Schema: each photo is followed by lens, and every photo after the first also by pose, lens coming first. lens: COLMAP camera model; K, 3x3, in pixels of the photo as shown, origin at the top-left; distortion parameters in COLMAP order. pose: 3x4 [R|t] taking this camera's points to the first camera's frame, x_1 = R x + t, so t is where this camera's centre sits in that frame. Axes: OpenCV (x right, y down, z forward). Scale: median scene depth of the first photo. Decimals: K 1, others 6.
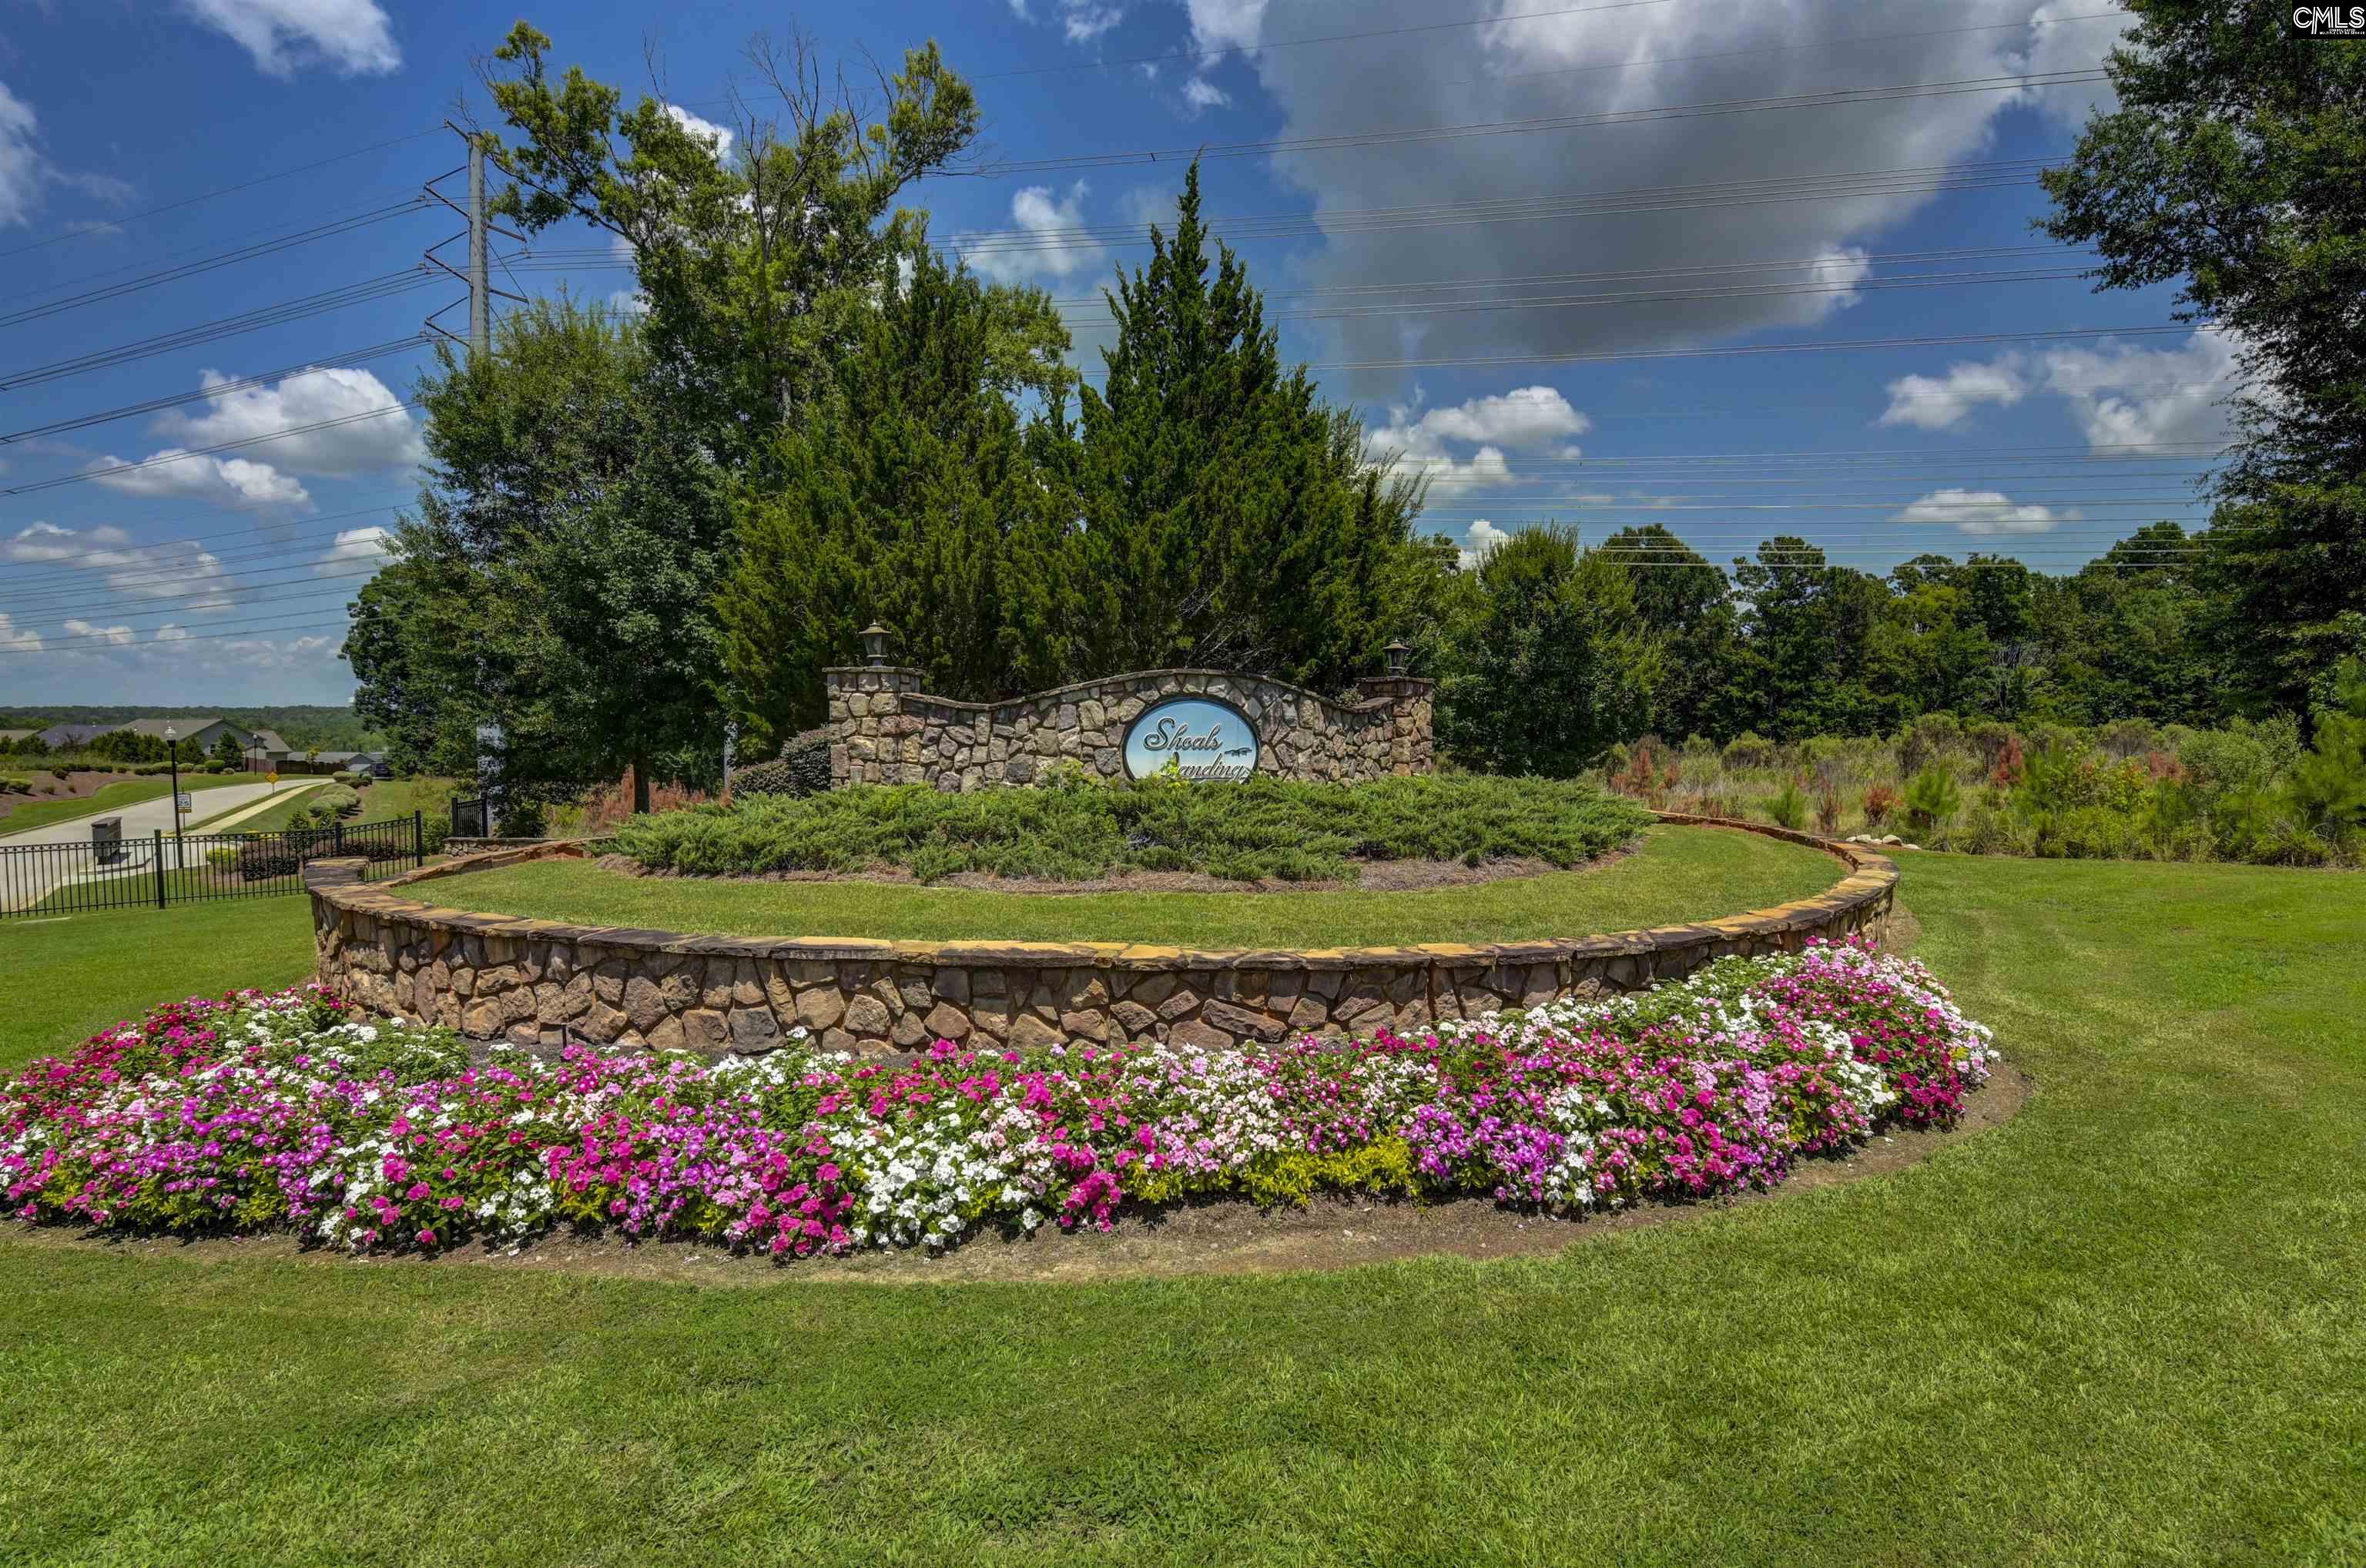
lens RADIAL K [[1139.8, 0, 1180.0], [0, 1139.8, 797.7], [0, 0, 1]] dist [0.002302, -0.006268]
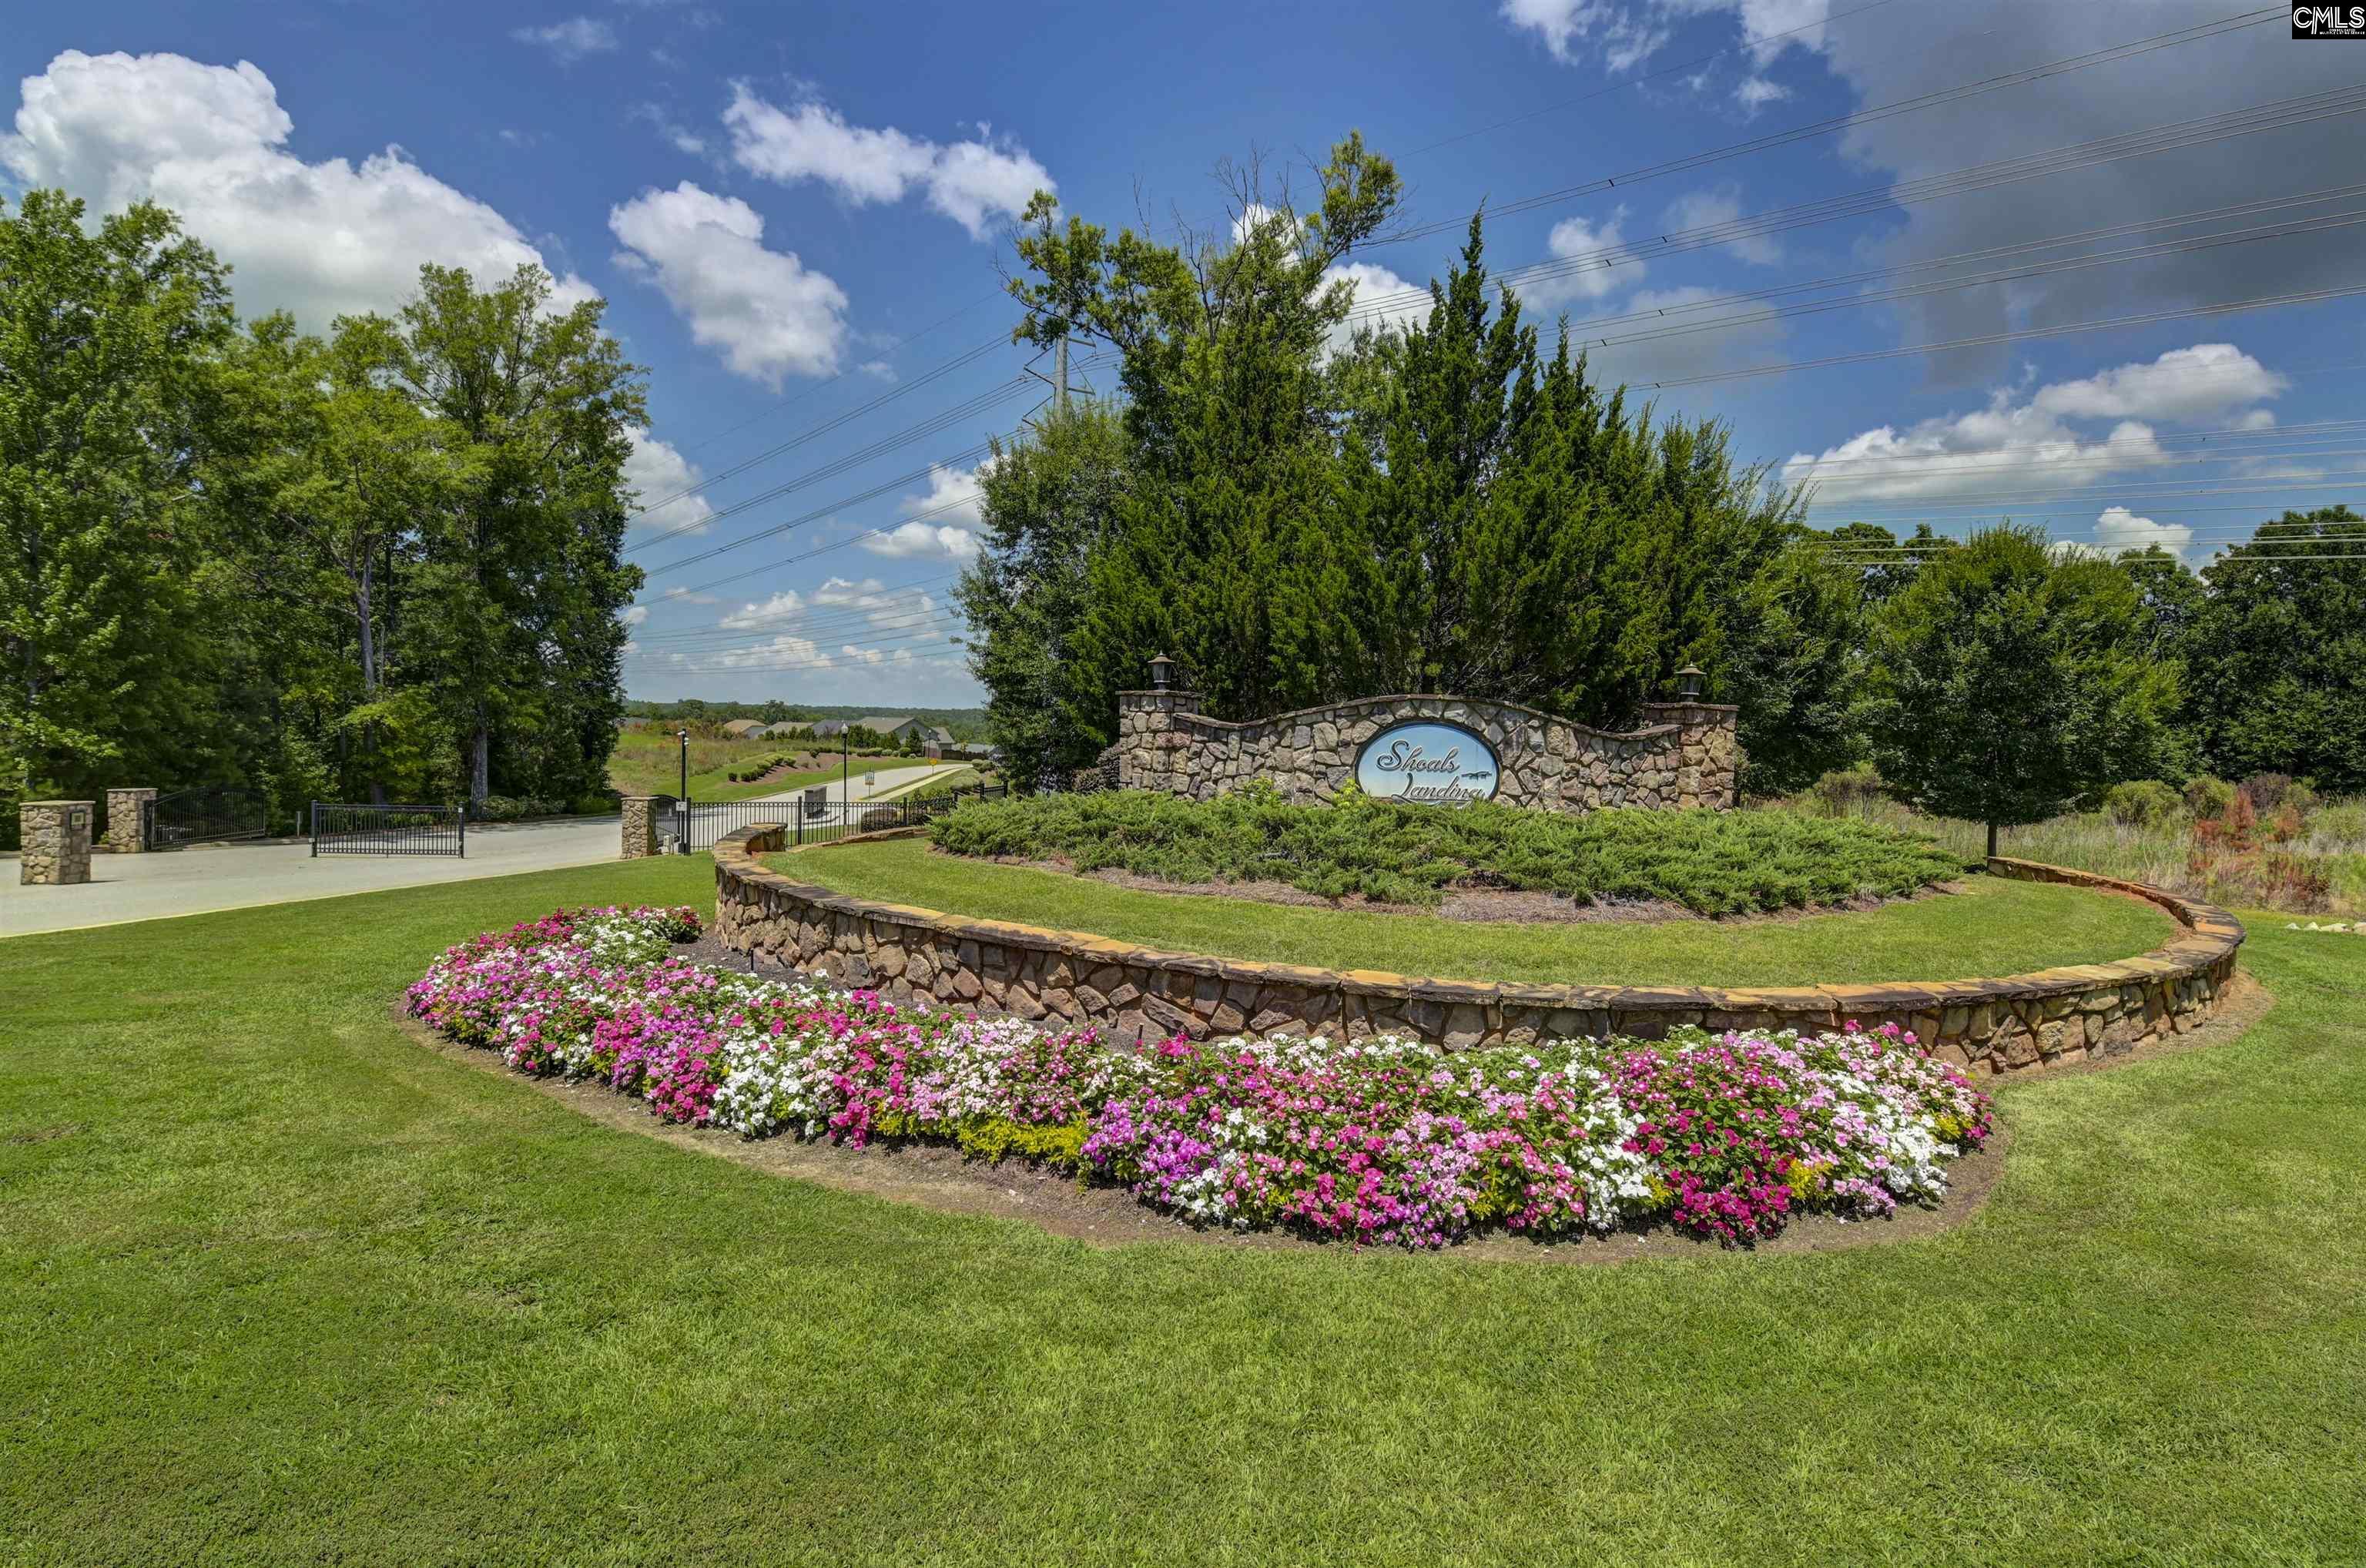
lens RADIAL K [[1064.9, 0, 1173.8], [0, 1064.9, 766.1], [0, 0, 1]] dist [-0.003925, -0.006272]
pose [[0.891679, 0.039093, -0.450977, 0.233368], [-0.054562, 0.998282, -0.021346, -0.012925], [0.449368, 0.043641, 0.892280, 0.023266]]
